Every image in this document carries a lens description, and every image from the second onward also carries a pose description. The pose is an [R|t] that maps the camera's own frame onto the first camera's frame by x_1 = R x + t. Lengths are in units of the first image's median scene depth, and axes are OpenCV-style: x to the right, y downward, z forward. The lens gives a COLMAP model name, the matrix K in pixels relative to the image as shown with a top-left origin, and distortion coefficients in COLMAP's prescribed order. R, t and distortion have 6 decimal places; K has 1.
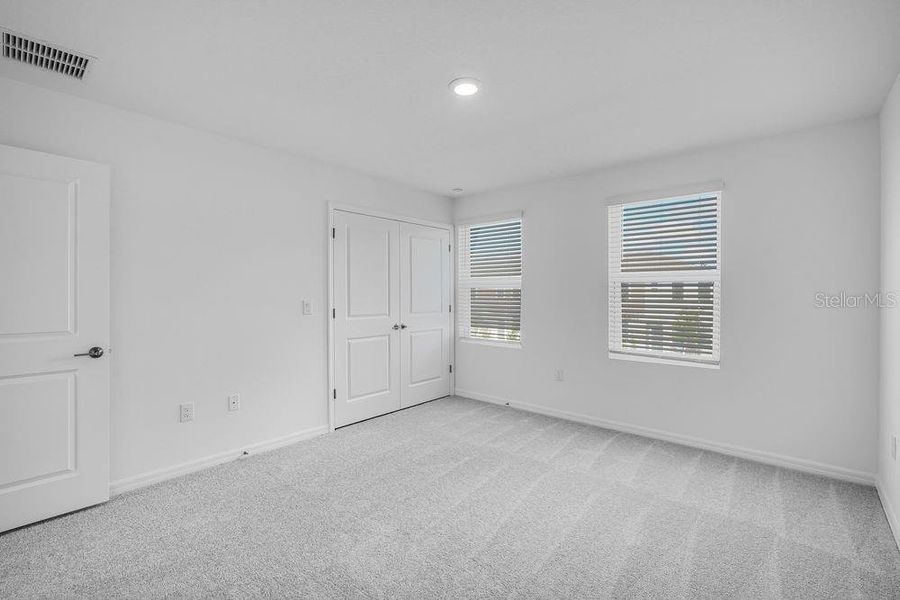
lens RADIAL K [[395.9, 0, 454.2], [0, 395.9, 292.2], [0, 0, 1]] dist [-0.004422, 0.000228]
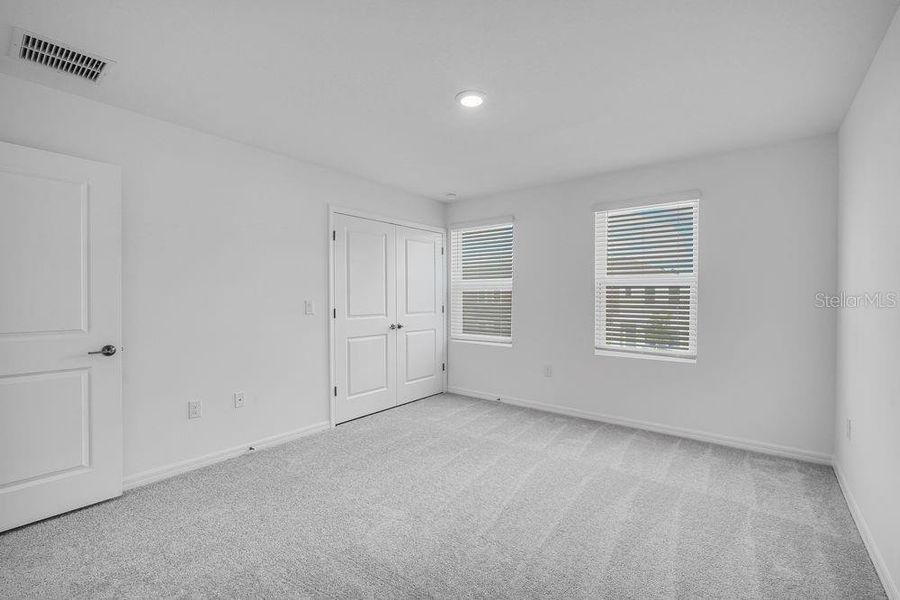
lens RADIAL K [[395.9, 0, 445.7], [0, 395.9, 299.9], [0, 0, 1]] dist [-0.004422, 0.000228]
pose [[0.998649, 0.000580, 0.051967, -0.083316], [-0.001135, 0.999943, 0.010640, 0.009193], [-0.051957, -0.010685, 0.998592, -0.056834]]
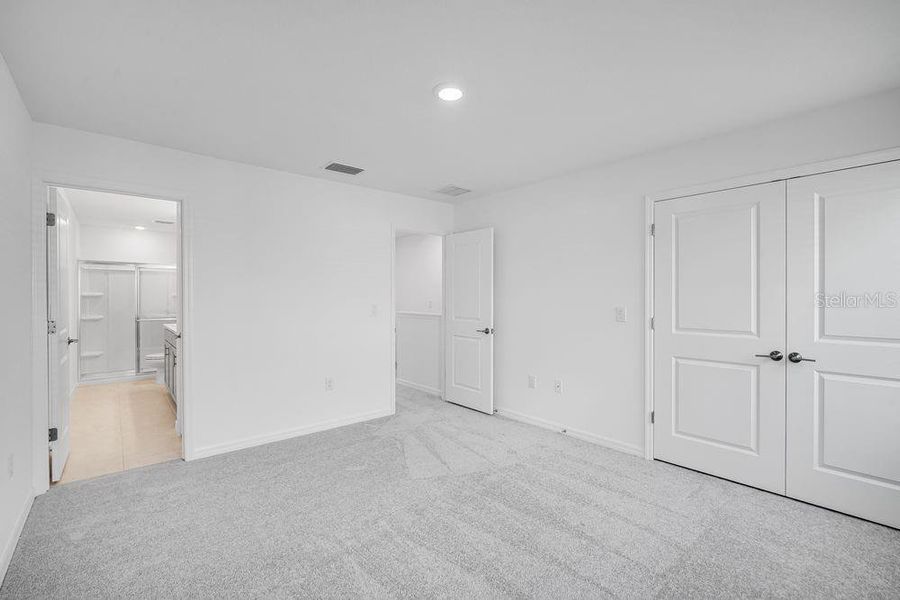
lens RADIAL K [[415.1, 0, 449.4], [0, 415.1, 303.0], [0, 0, 1]] dist [-0.021032, -0.000277]
pose [[-0.173851, 0.008593, -0.984735, 0.779810], [-0.002194, 0.999956, 0.009113, 0.002933], [0.984770, 0.003745, -0.173824, 0.861076]]
